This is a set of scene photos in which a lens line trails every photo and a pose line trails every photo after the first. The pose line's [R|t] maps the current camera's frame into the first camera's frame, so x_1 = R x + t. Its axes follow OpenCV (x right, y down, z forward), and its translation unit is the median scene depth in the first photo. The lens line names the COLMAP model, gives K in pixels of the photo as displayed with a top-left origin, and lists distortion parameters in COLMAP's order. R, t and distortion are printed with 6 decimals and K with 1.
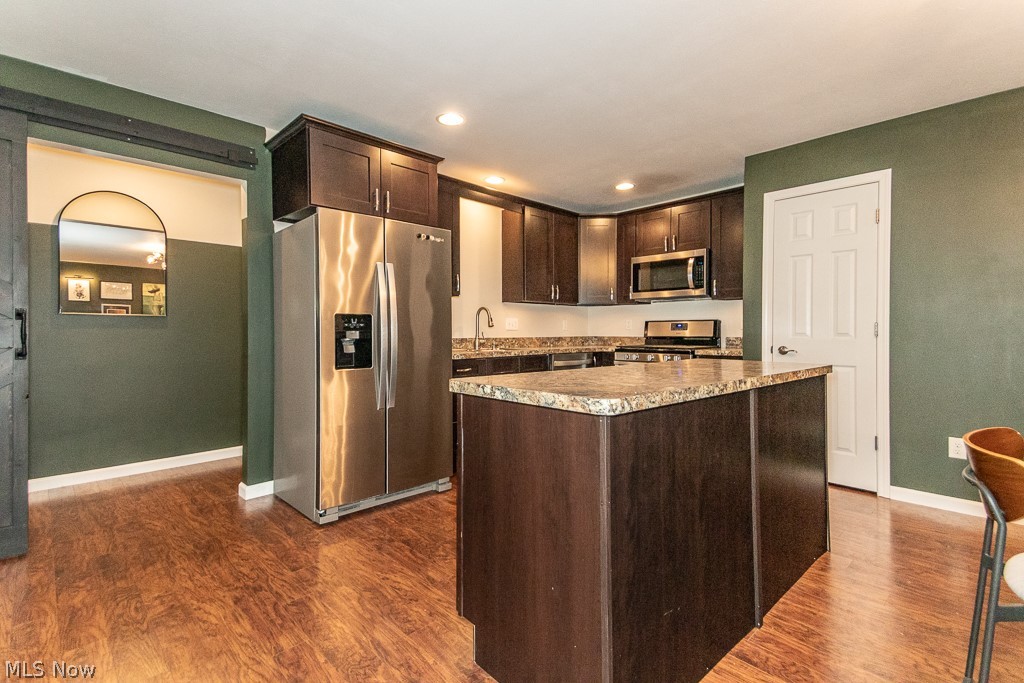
lens RADIAL K [[479.1, 0, 509.5], [0, 479.1, 333.4], [0, 0, 1]] dist [0.046967, -0.001012]
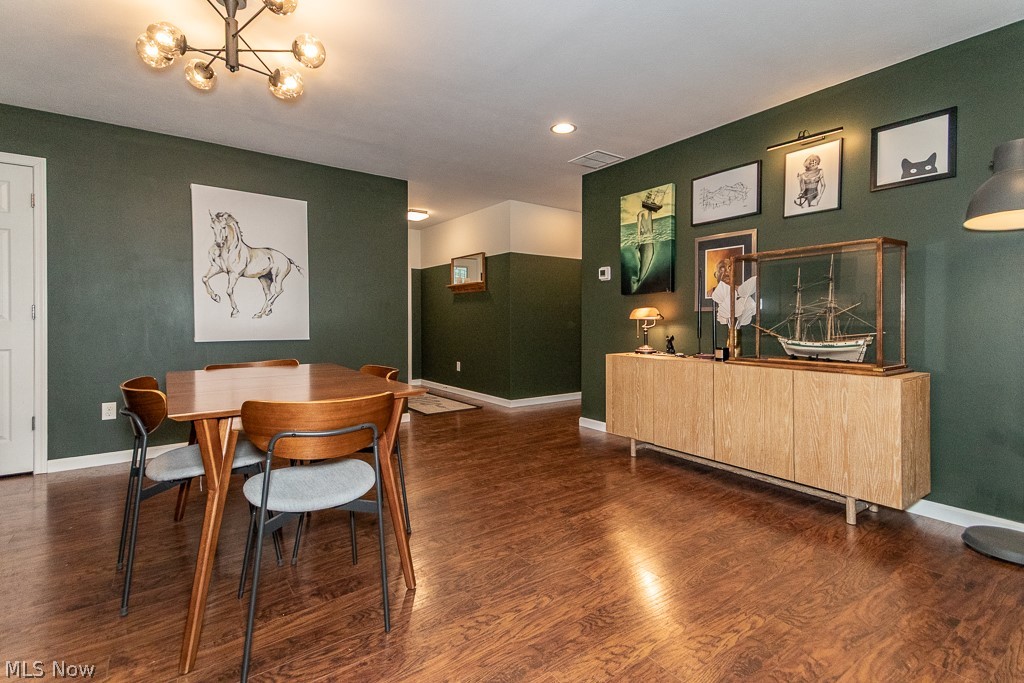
lens RADIAL K [[472.9, 0, 509.8], [0, 472.9, 329.2], [0, 0, 1]] dist [0.065145, -0.017172]
pose [[0.139614, -0.016473, 0.990069, -0.084367], [0.004229, 0.999862, 0.016039, 0.011255], [-0.990197, 0.001948, 0.139665, -0.077563]]
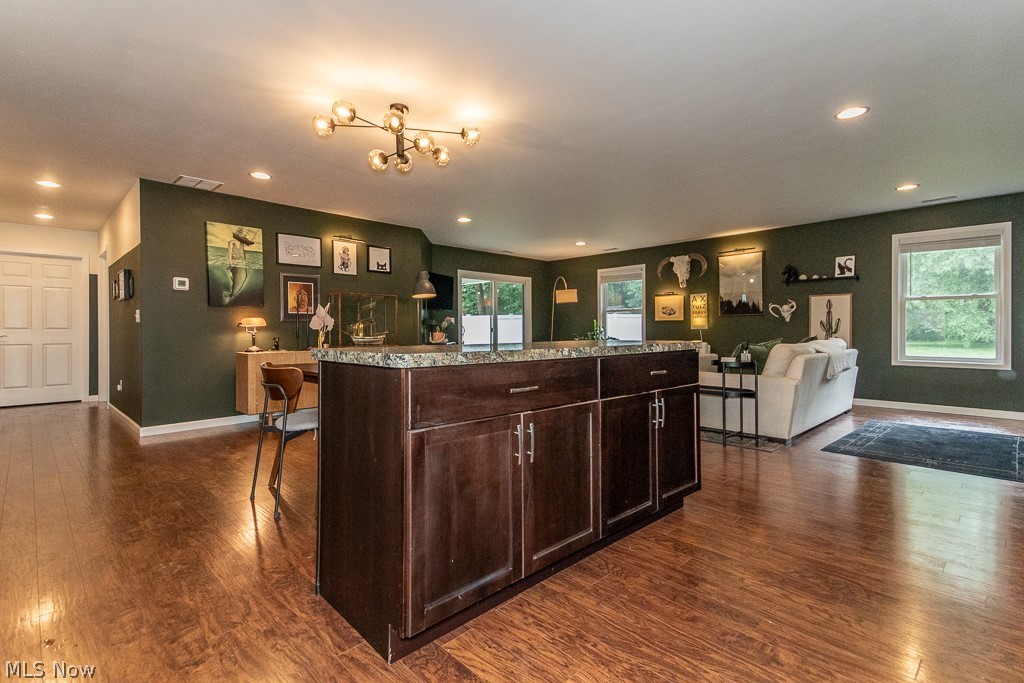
lens RADIAL K [[472.9, 0, 509.8], [0, 472.9, 329.2], [0, 0, 1]] dist [0.065145, -0.017172]
pose [[-0.999876, 0.008212, -0.013407, 0.200243], [0.008184, 0.999964, 0.002087, 0.017794], [0.013424, 0.001977, -0.999908, 0.949181]]
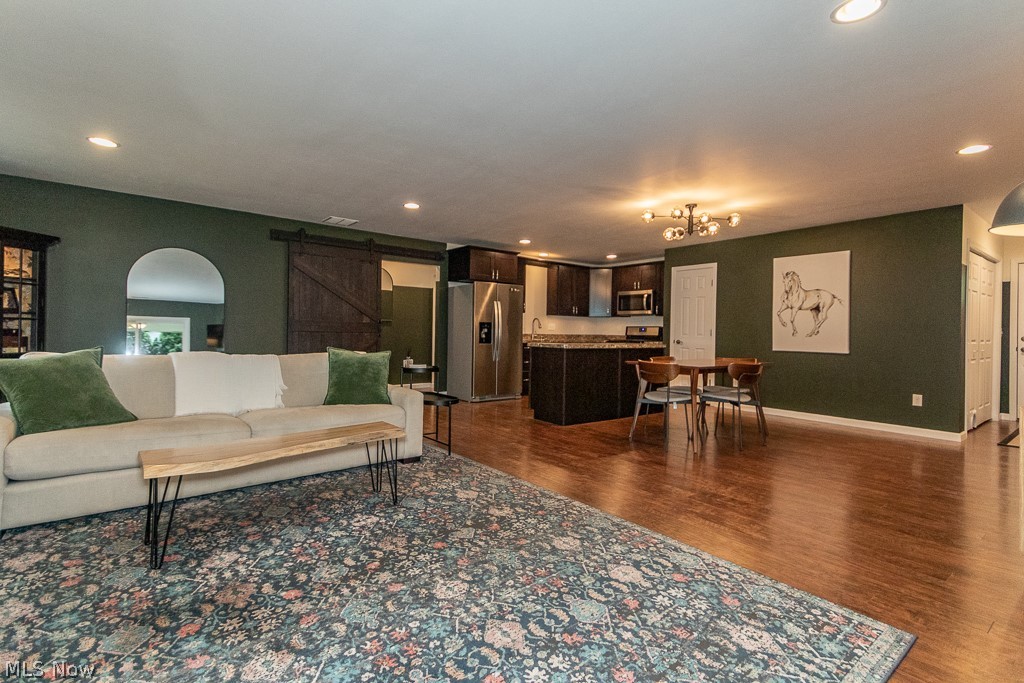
lens RADIAL K [[472.9, 0, 509.8], [0, 472.9, 329.2], [0, 0, 1]] dist [0.065145, -0.017172]
pose [[0.994302, 0.018331, -0.105013, 0.039998], [-0.019474, 0.999762, -0.009864, 0.011960], [0.104807, 0.011853, 0.994422, -0.926334]]
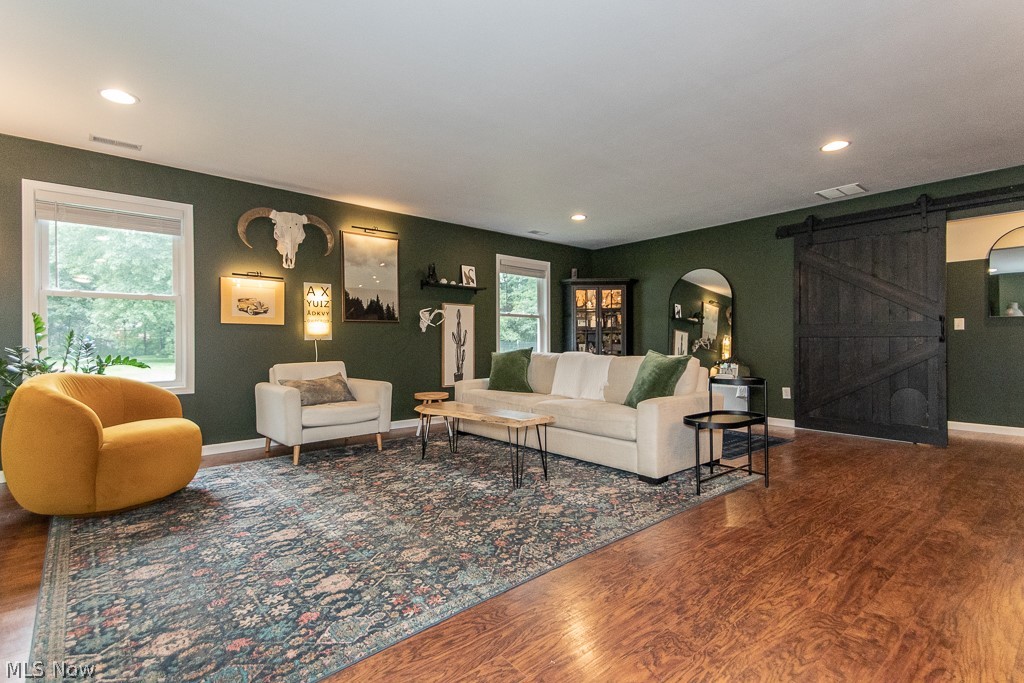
lens RADIAL K [[473.4, 0, 511.0], [0, 473.4, 337.9], [0, 0, 1]] dist [0.050127, -0.001082]
pose [[-0.062188, -0.006795, -0.998041, 0.523561], [-0.001083, 0.999977, -0.006741, 0.027286], [0.998064, 0.000661, -0.062194, -0.269289]]
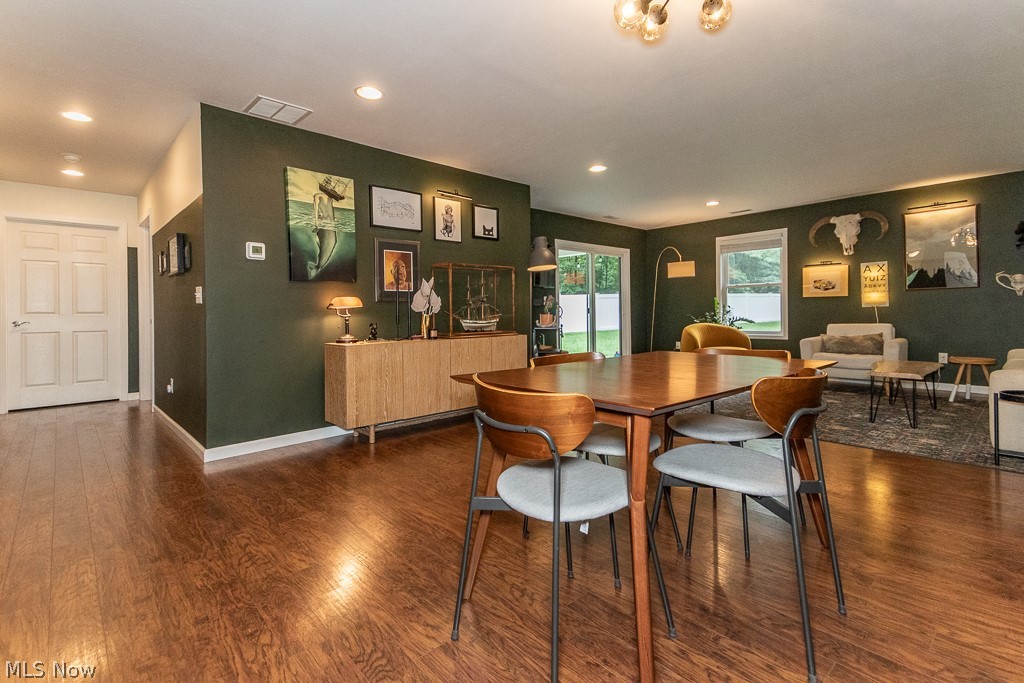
lens RADIAL K [[476.8, 0, 519.1], [0, 476.8, 311.3], [0, 0, 1]] dist [0.088256, -0.027476]
pose [[-0.999675, 0.016891, 0.019098, 0.470426], [0.016947, 0.999853, 0.002781, 0.016809], [-0.019049, 0.003104, -0.999814, 0.651651]]
